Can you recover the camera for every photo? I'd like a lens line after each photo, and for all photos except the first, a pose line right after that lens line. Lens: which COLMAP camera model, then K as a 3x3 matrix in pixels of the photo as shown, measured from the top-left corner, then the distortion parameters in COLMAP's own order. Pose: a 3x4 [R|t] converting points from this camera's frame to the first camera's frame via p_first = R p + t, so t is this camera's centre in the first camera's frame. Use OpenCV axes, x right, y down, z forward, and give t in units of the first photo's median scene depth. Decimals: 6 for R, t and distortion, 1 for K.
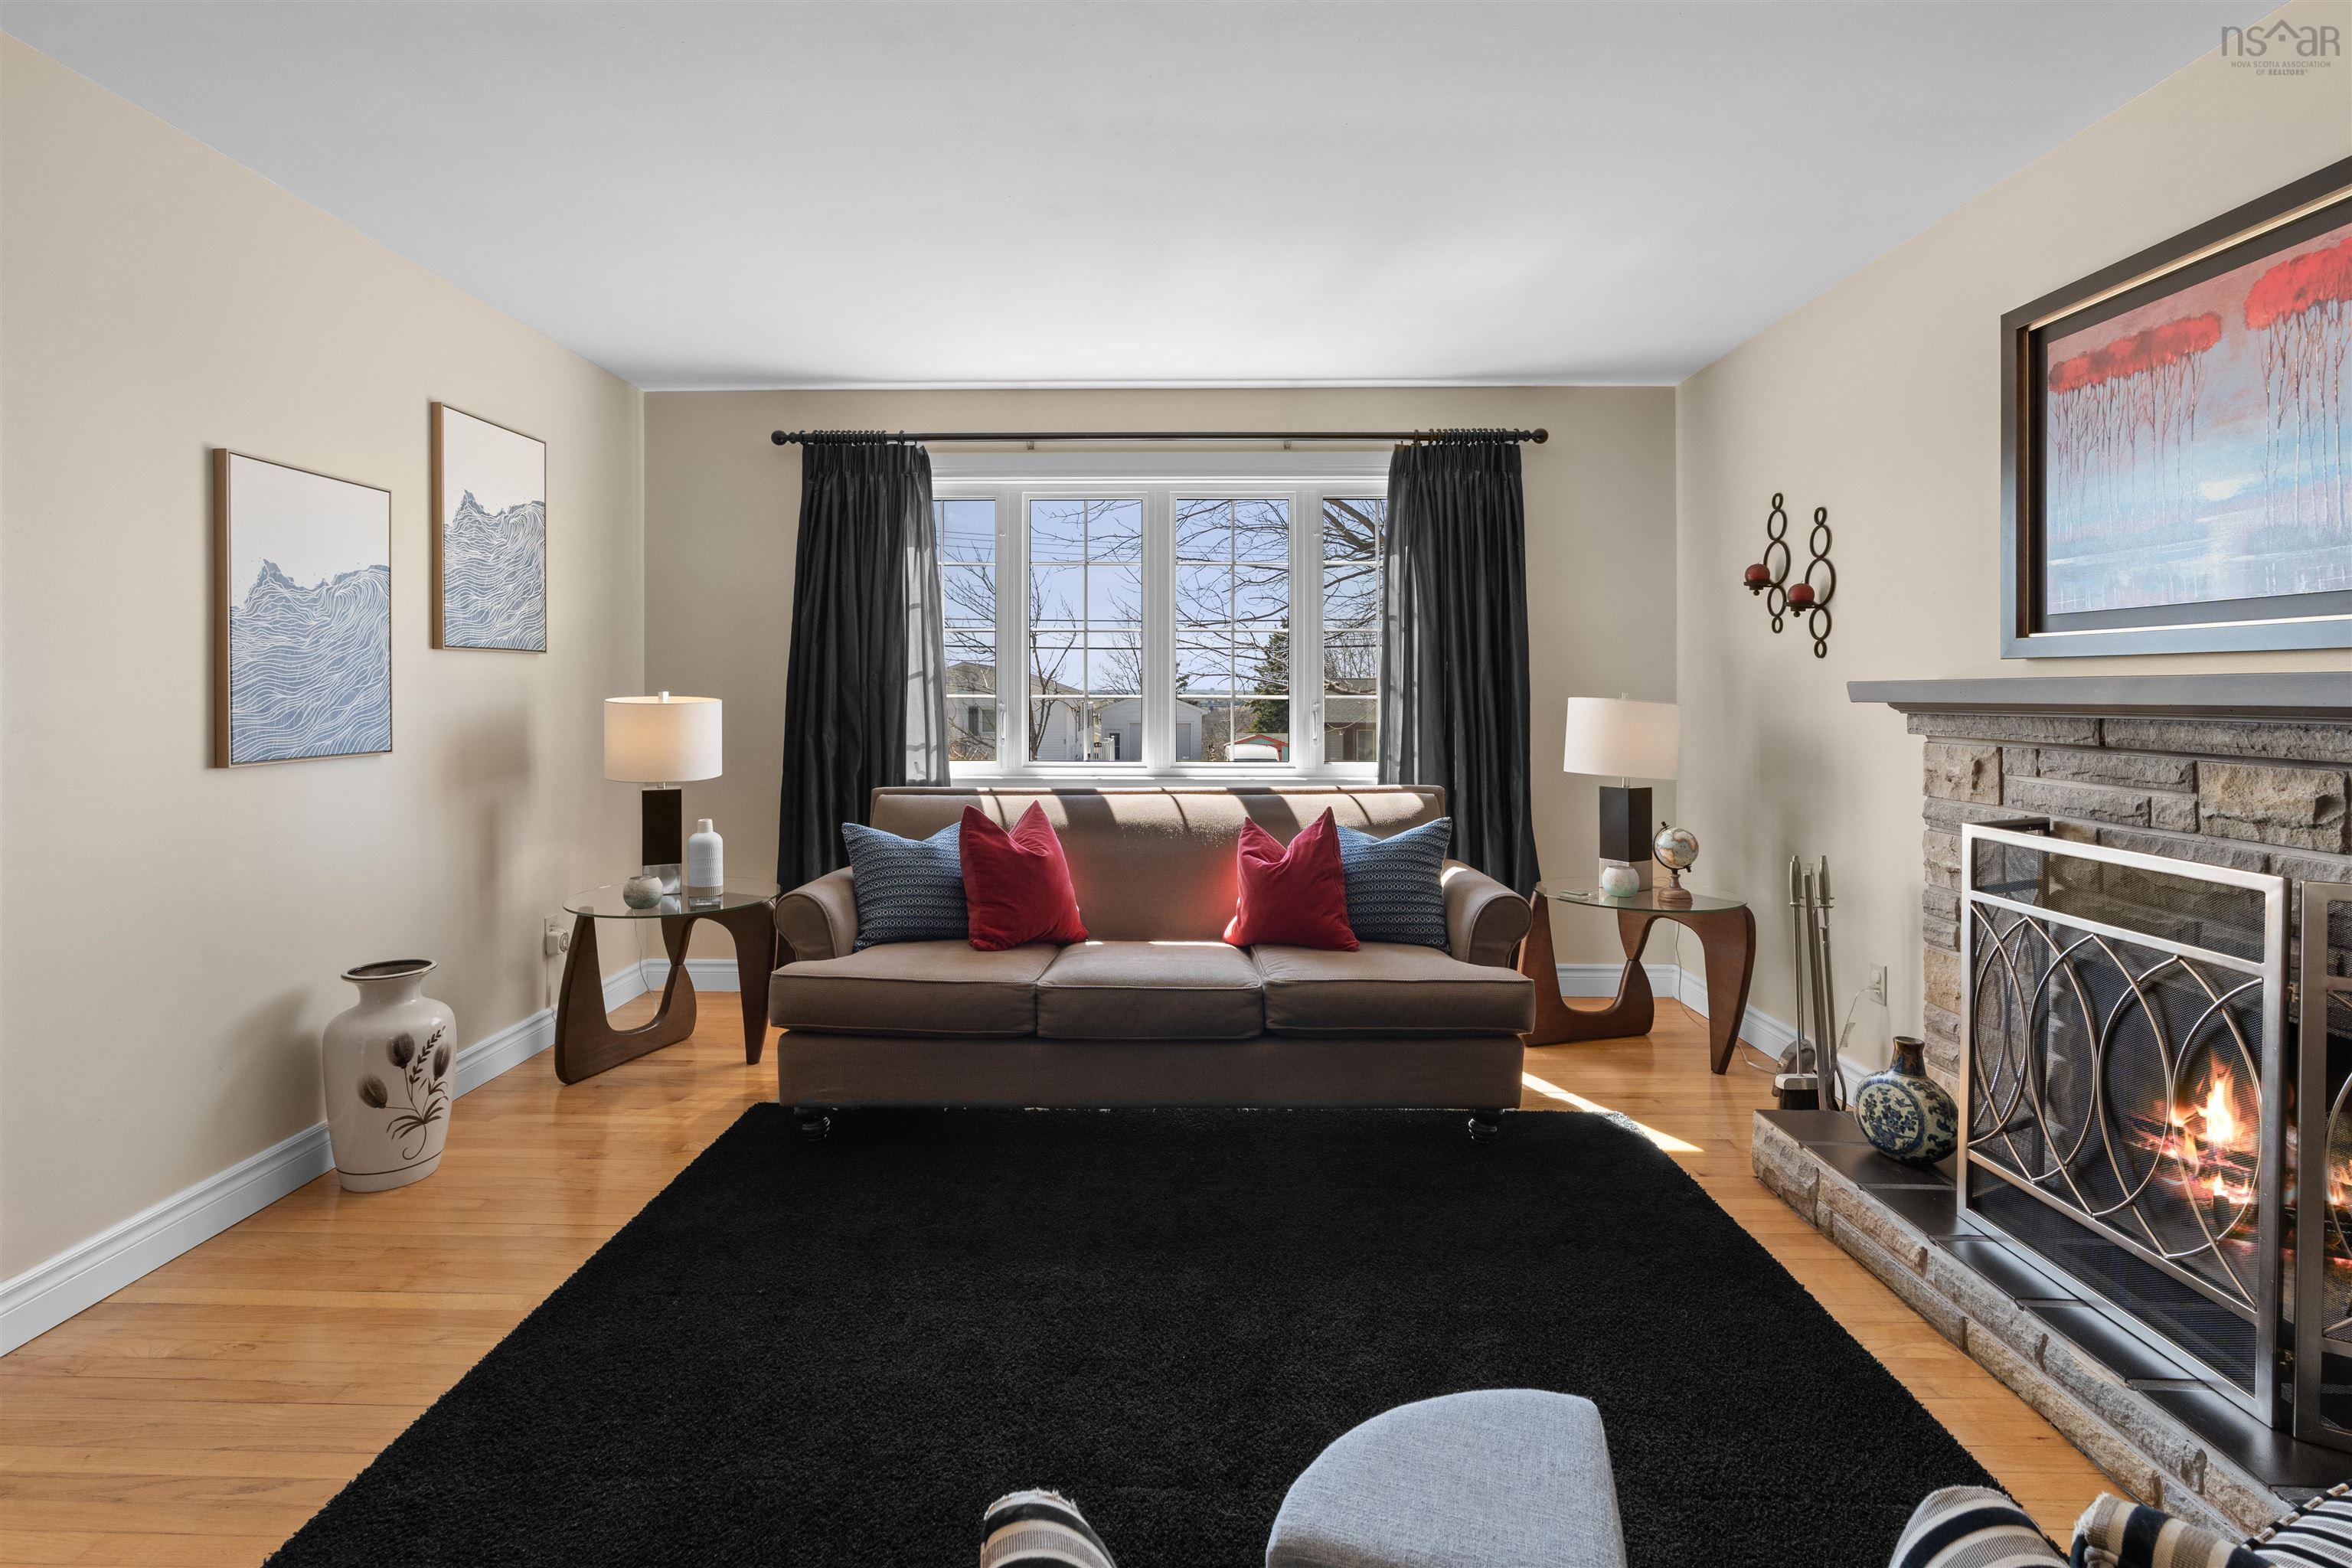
lens RADIAL K [[1085.1, 0, 1164.4], [0, 1085.1, 694.4], [0, 0, 1]] dist [-0.005022, 0.000685]
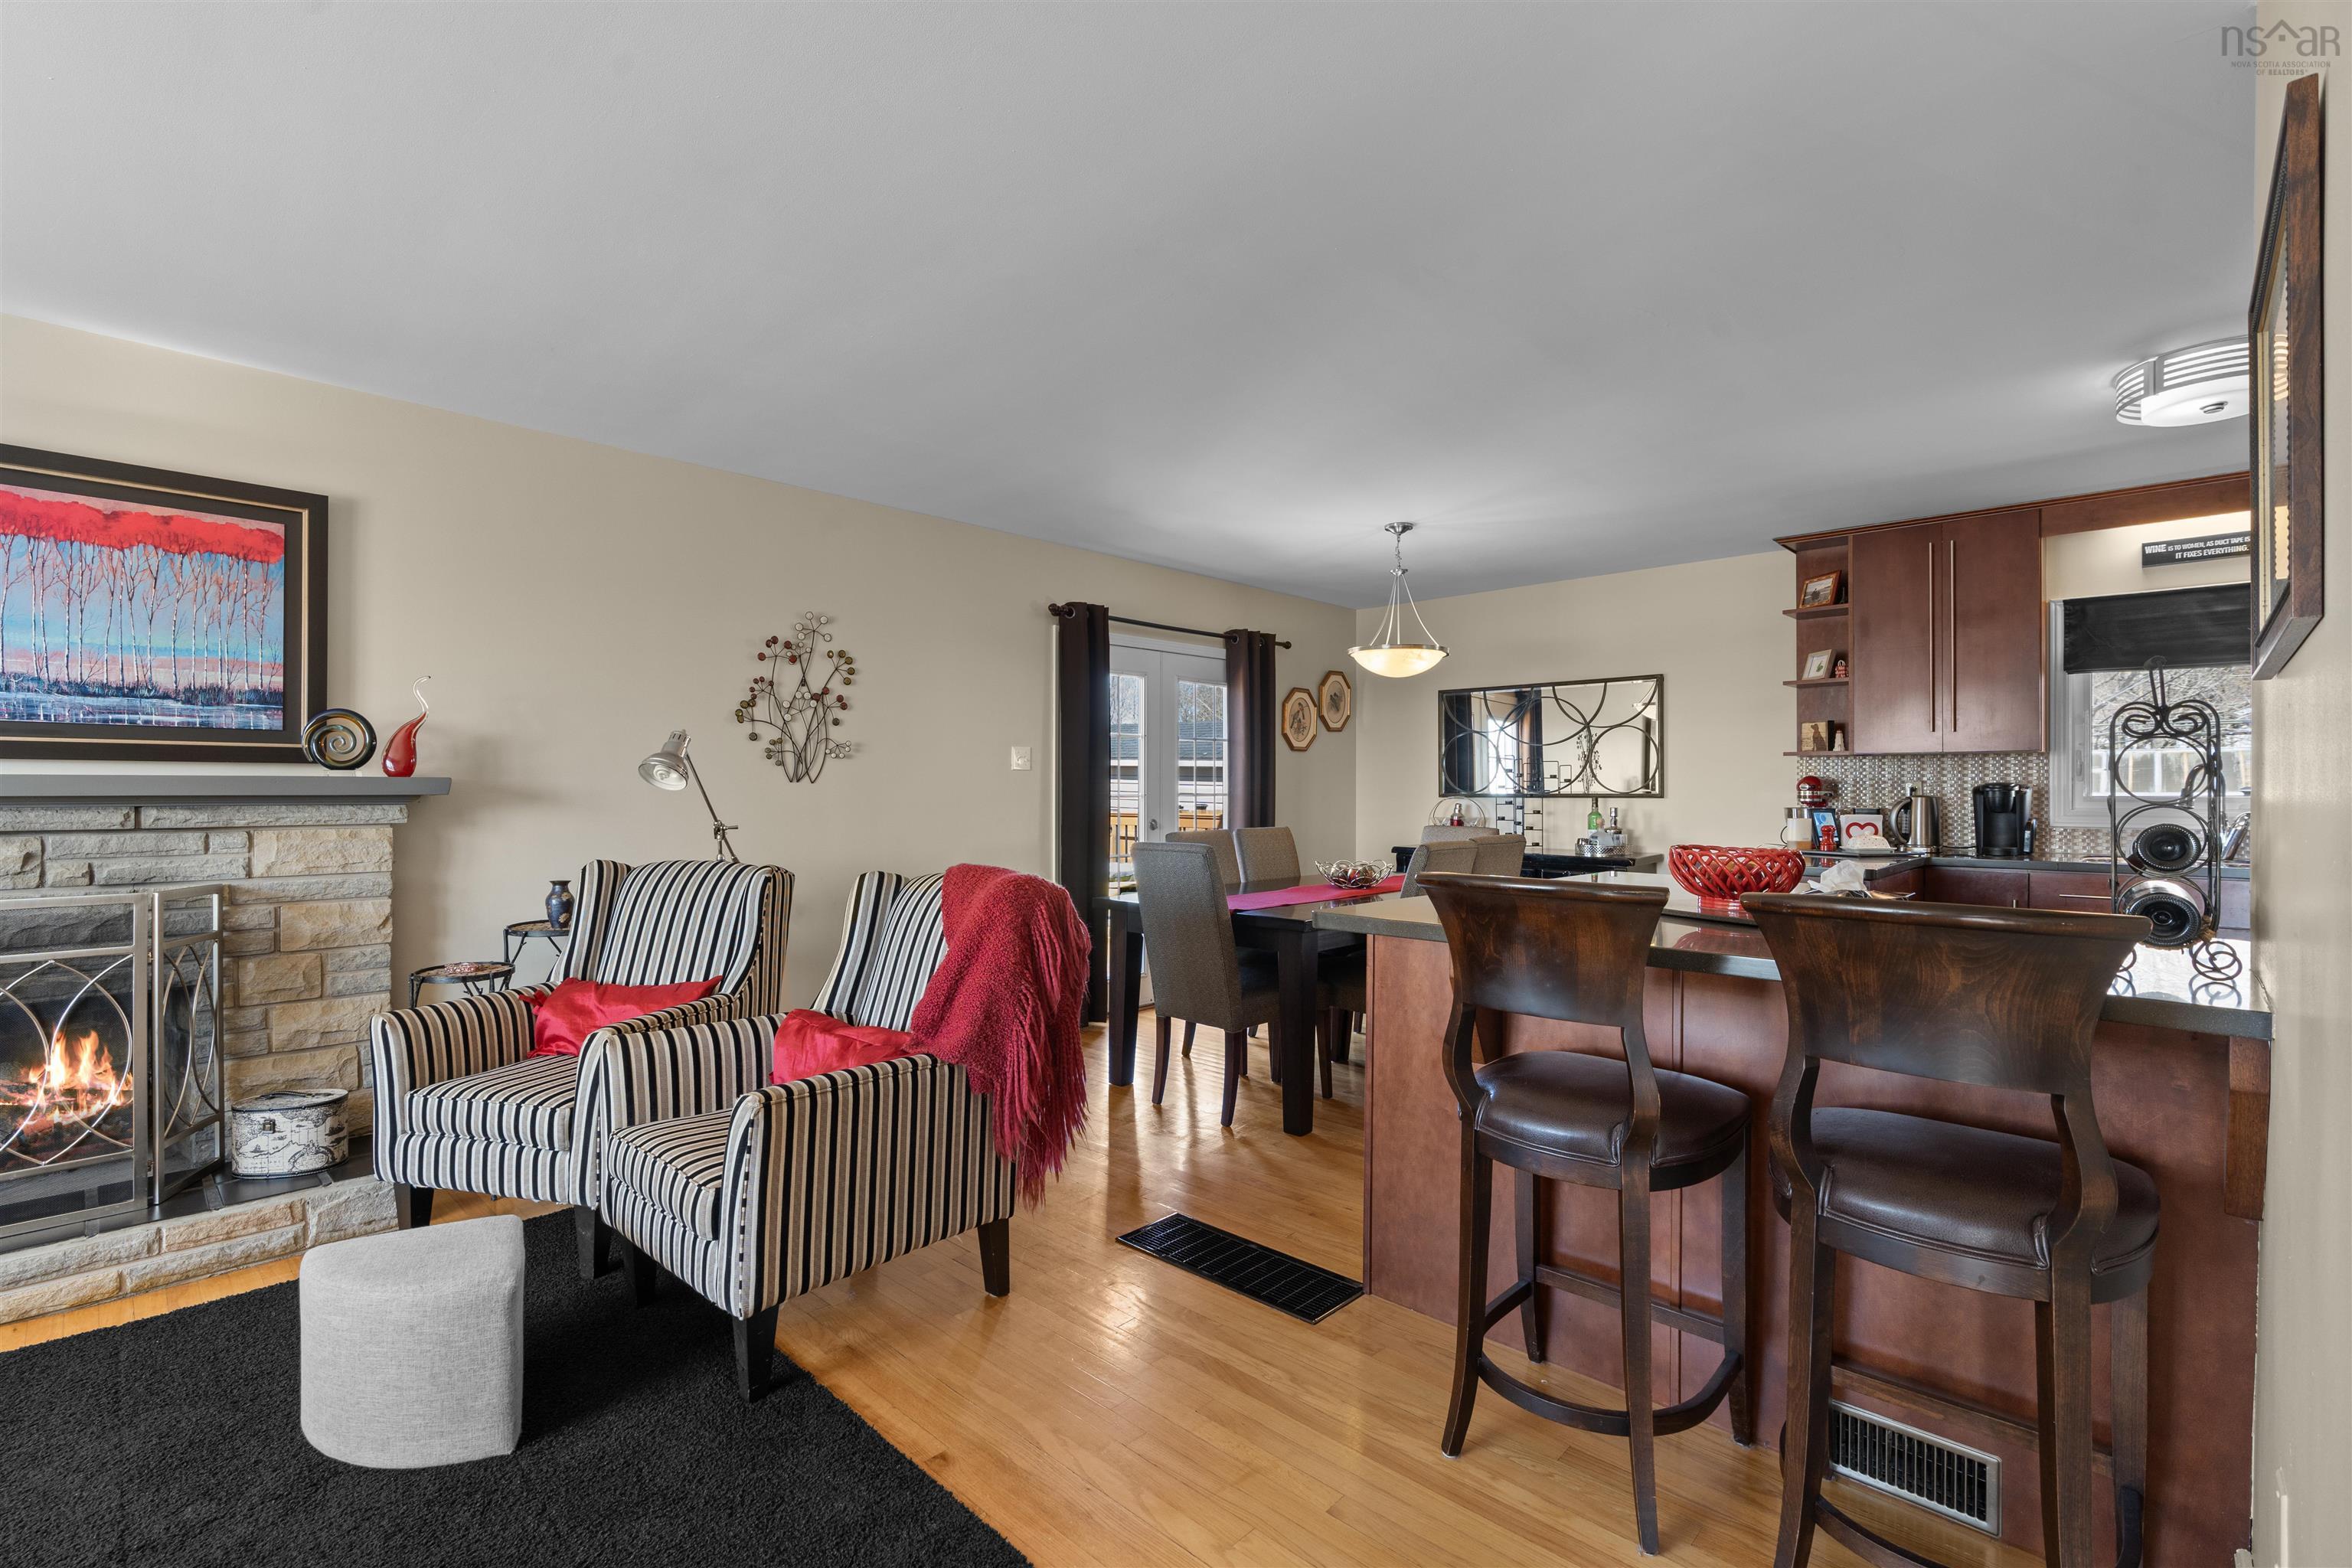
lens RADIAL K [[1053.8, 0, 1161.1], [0, 1053.8, 788.6], [0, 0, 1]] dist [-0.006033, 0.000644]
pose [[-0.728875, -0.003129, 0.684640, -0.755128], [0.000256, 0.999988, 0.004843, -0.004461], [-0.684647, 0.003705, -0.728866, 0.628389]]
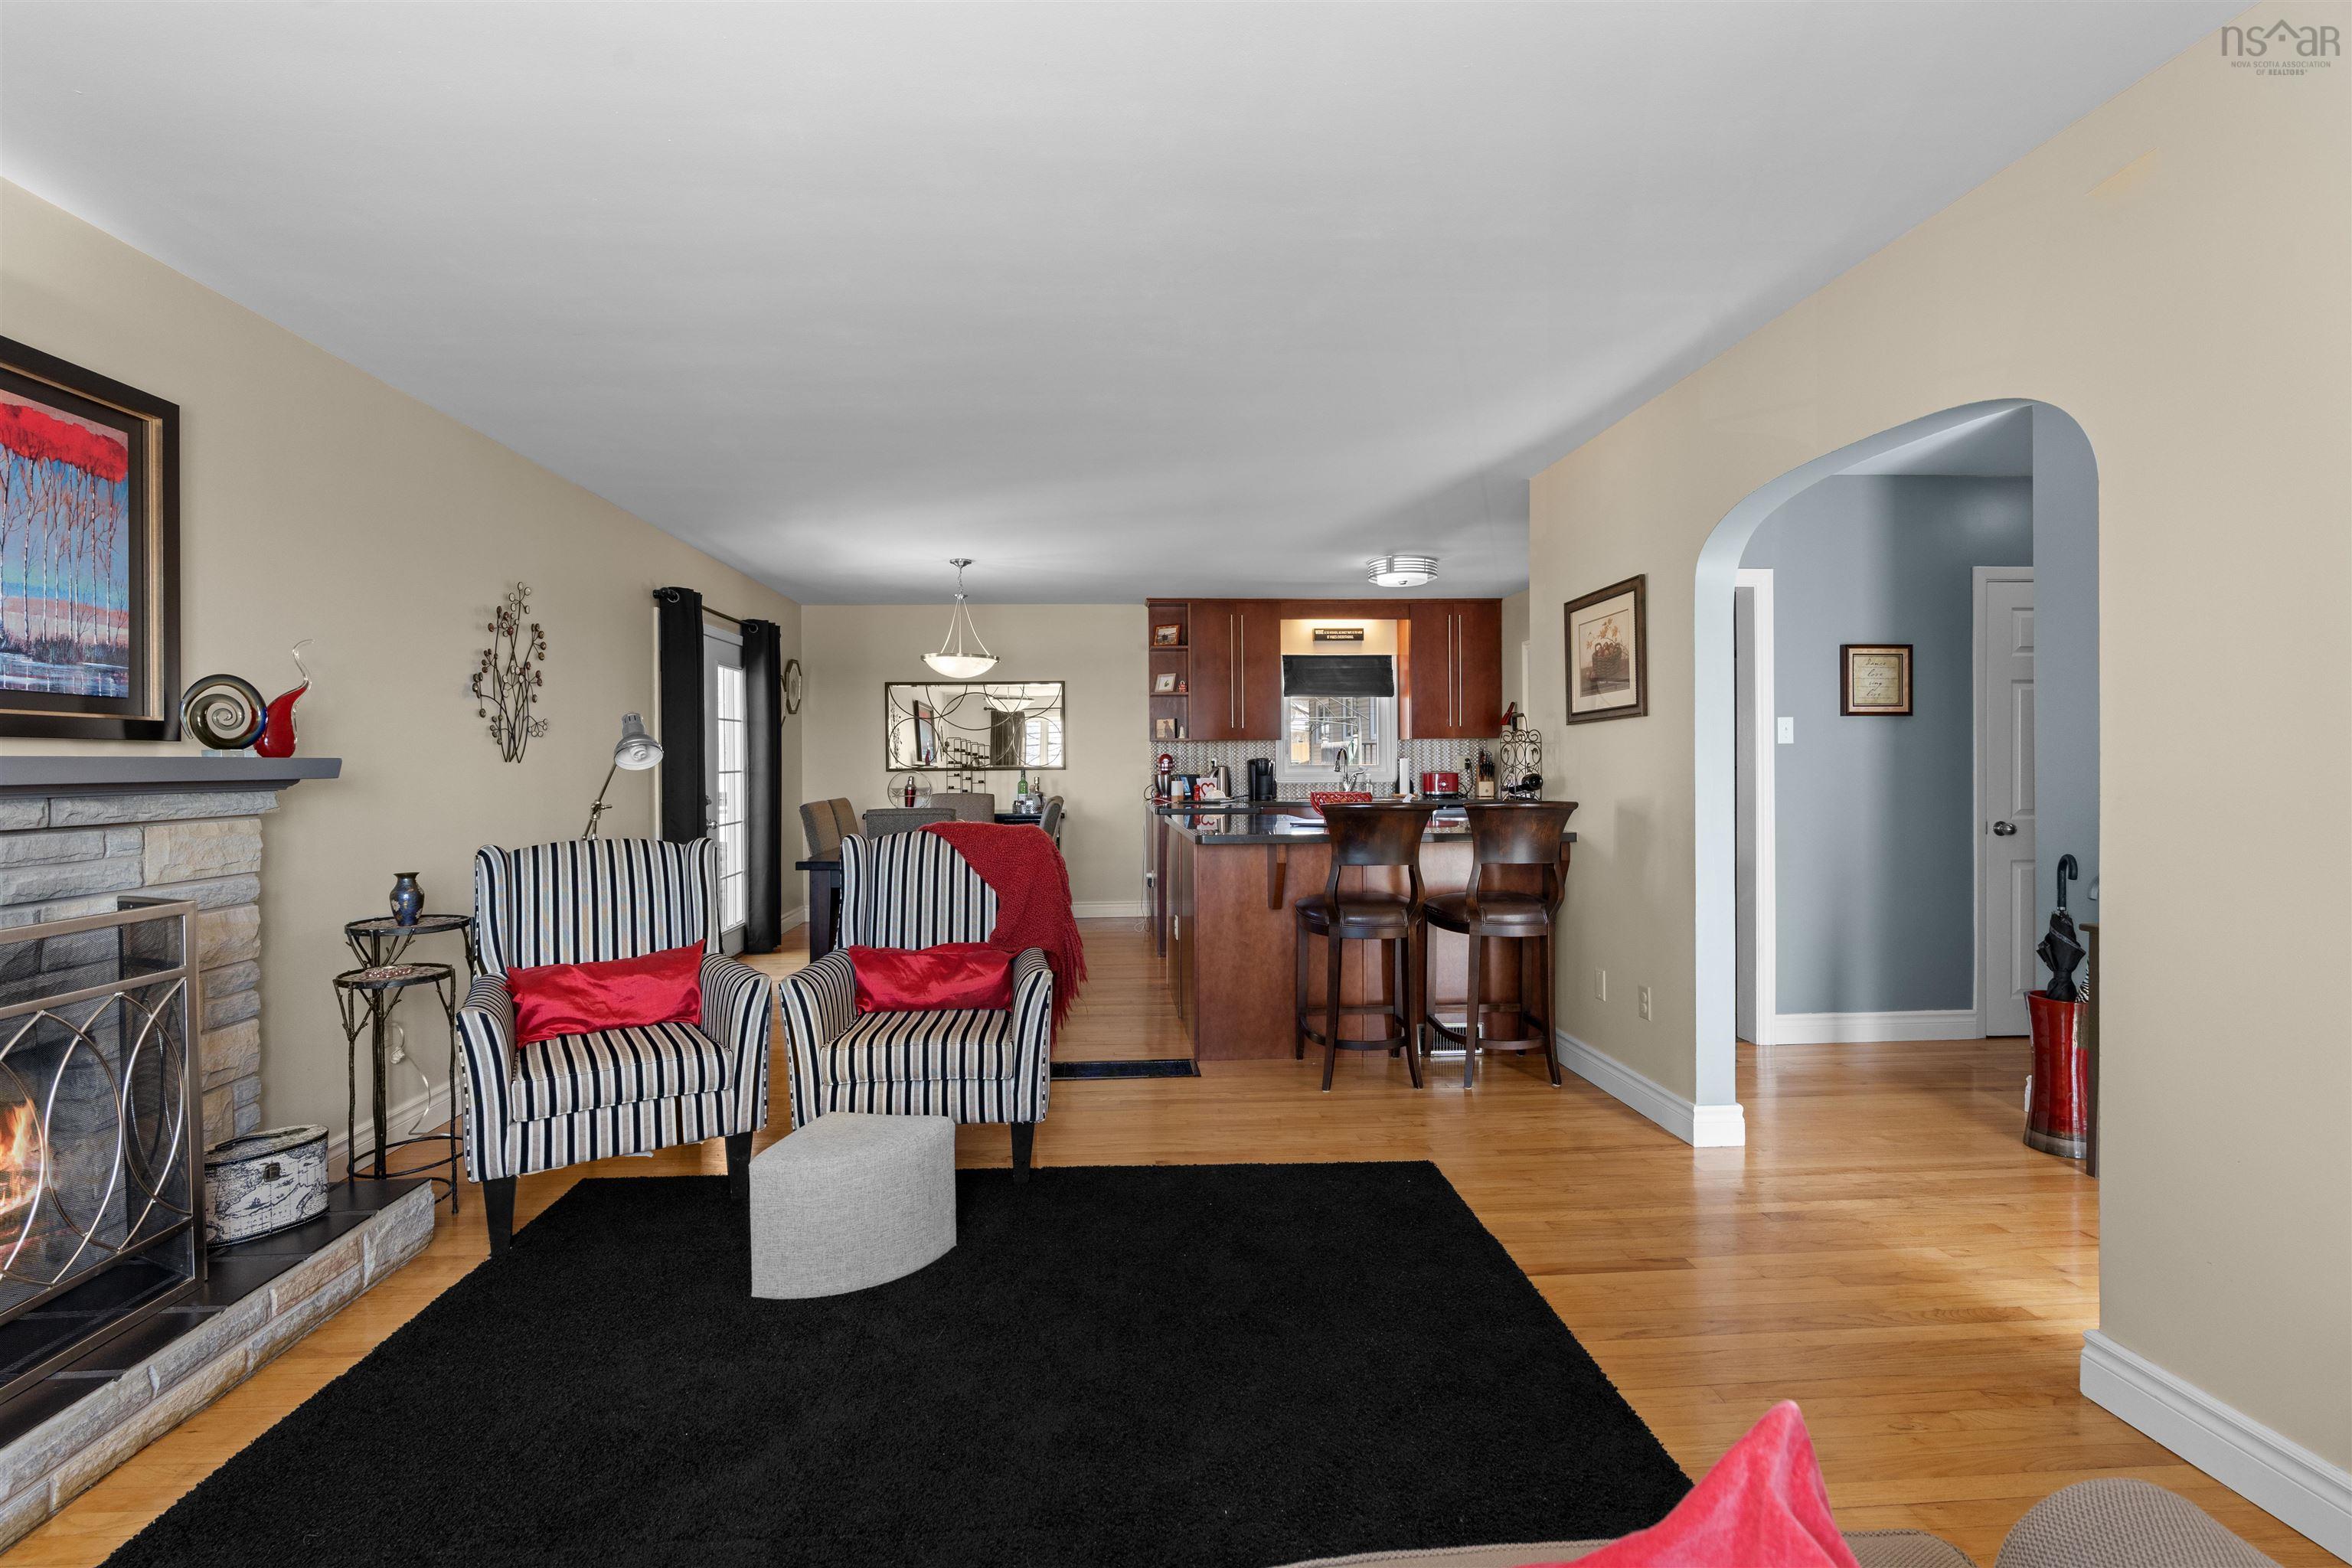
lens RADIAL K [[1062.5, 0, 1158.3], [0, 1062.5, 769.5], [0, 0, 1]] dist [-0.012585, 0.004581]
pose [[-0.997287, 0.005950, -0.073377, -0.078948], [0.005151, 0.999925, 0.011071, -0.007681], [0.073437, 0.010663, -0.997243, 1.404790]]
